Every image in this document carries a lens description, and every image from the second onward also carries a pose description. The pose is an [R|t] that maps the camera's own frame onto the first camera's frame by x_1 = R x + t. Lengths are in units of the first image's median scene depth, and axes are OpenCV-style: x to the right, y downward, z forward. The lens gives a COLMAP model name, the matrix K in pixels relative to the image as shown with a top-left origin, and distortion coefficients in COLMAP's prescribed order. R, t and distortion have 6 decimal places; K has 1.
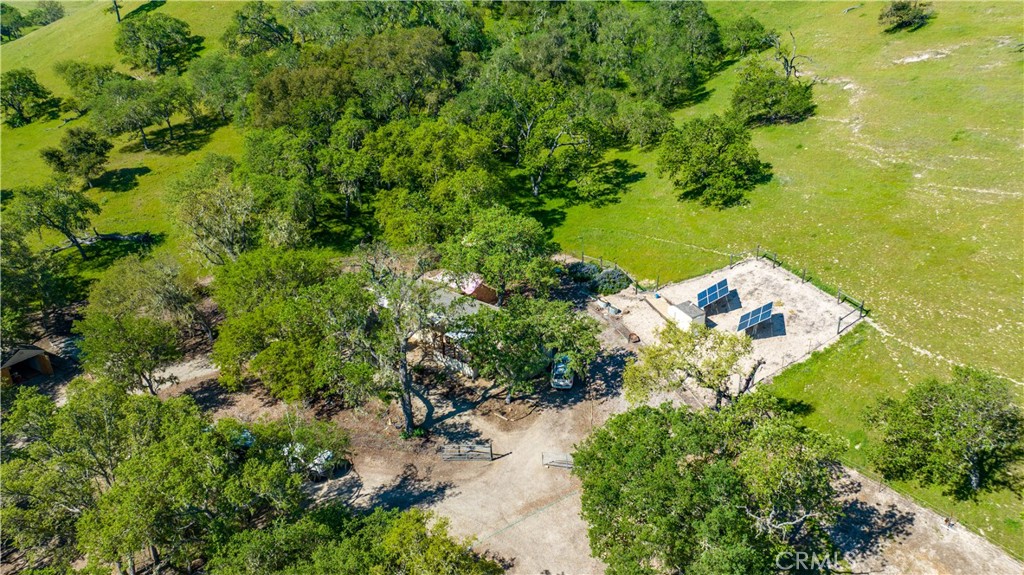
lens RADIAL K [[724.0, 0, 512.0], [0, 724.0, 287.5], [0, 0, 1]] dist [-0.061262, 0.092857]
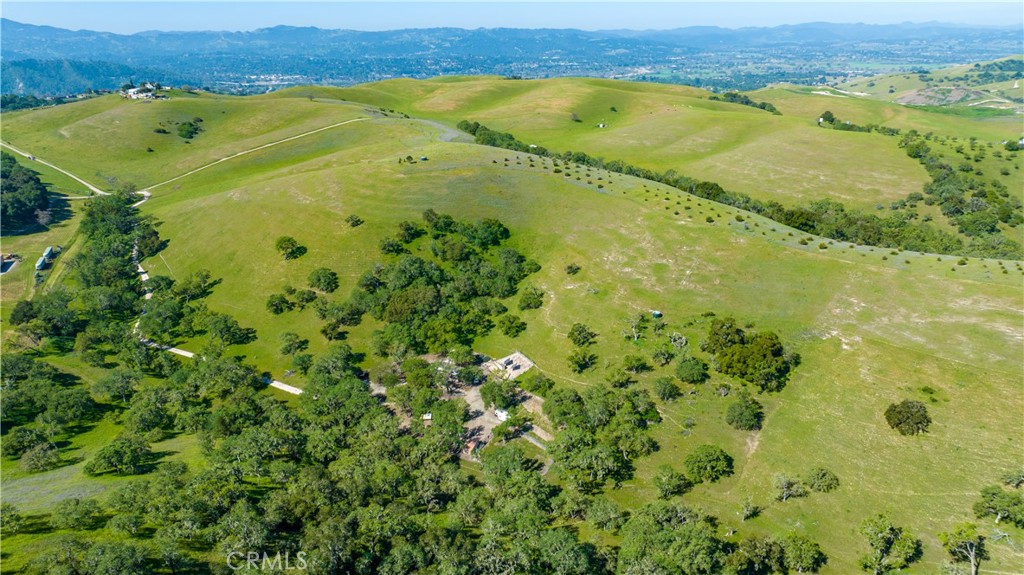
lens RADIAL K [[724.0, 0, 512.0], [0, 724.0, 287.5], [0, 0, 1]] dist [-0.061262, 0.092857]
pose [[0.989143, -0.058590, 0.134773, -0.278872], [0.065873, 0.996563, -0.050227, -0.216427], [-0.131367, 0.058559, 0.989603, -3.469921]]
